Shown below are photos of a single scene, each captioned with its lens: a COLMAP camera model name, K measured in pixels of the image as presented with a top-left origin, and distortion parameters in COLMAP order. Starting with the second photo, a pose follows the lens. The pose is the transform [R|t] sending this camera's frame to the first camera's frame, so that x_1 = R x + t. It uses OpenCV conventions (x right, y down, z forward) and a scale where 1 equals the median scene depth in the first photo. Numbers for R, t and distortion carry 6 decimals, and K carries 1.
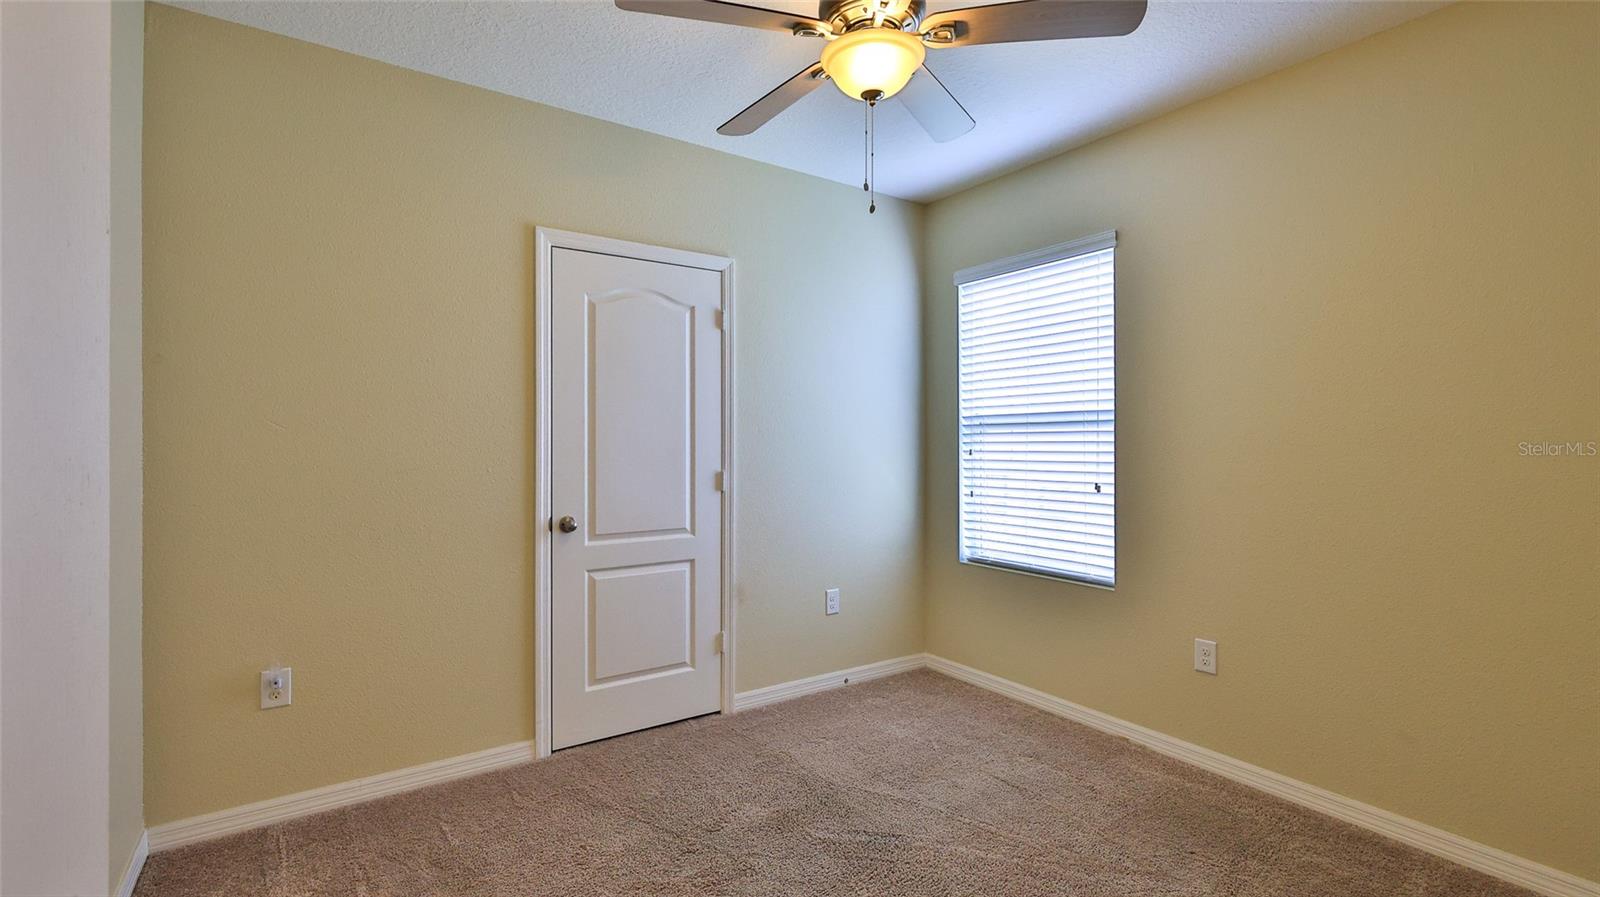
lens RADIAL K [[710.2, 0, 792.8], [0, 710.2, 444.0], [0, 0, 1]] dist [0.000116, -0.000046]
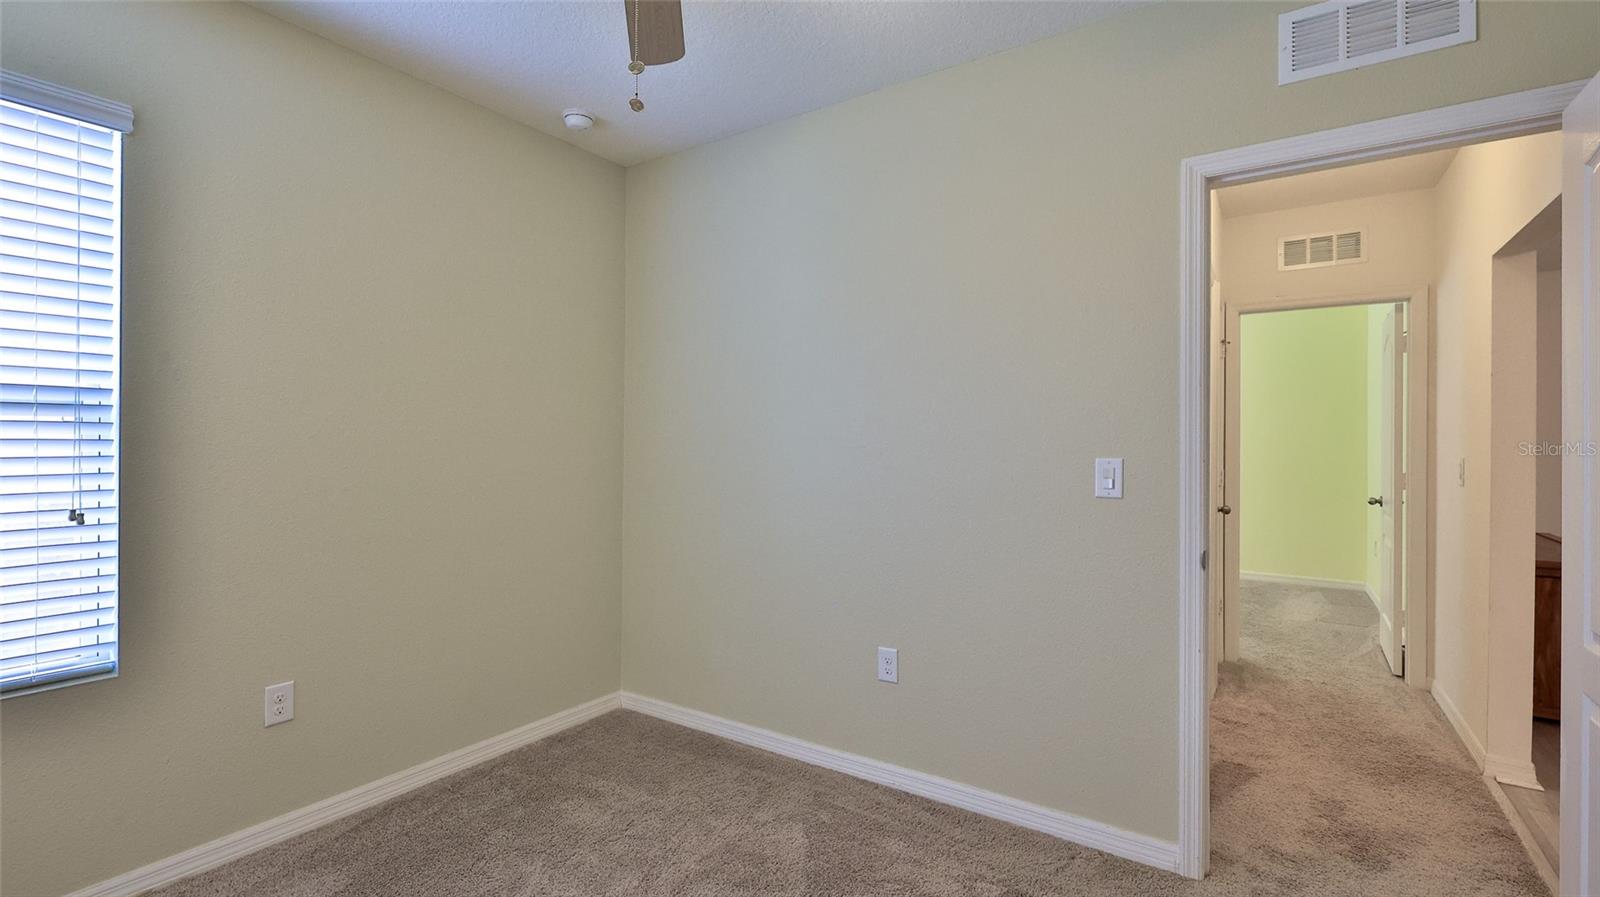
lens RADIAL K [[724.4, 0, 800.0], [0, 724.4, 448.5], [0, 0, 1]] dist [0.000825, -0.000021]
pose [[-0.362871, -0.004480, 0.931829, -0.365032], [-0.004630, 0.999985, 0.003004, -0.000726], [-0.931828, -0.003224, -0.362886, 0.666558]]
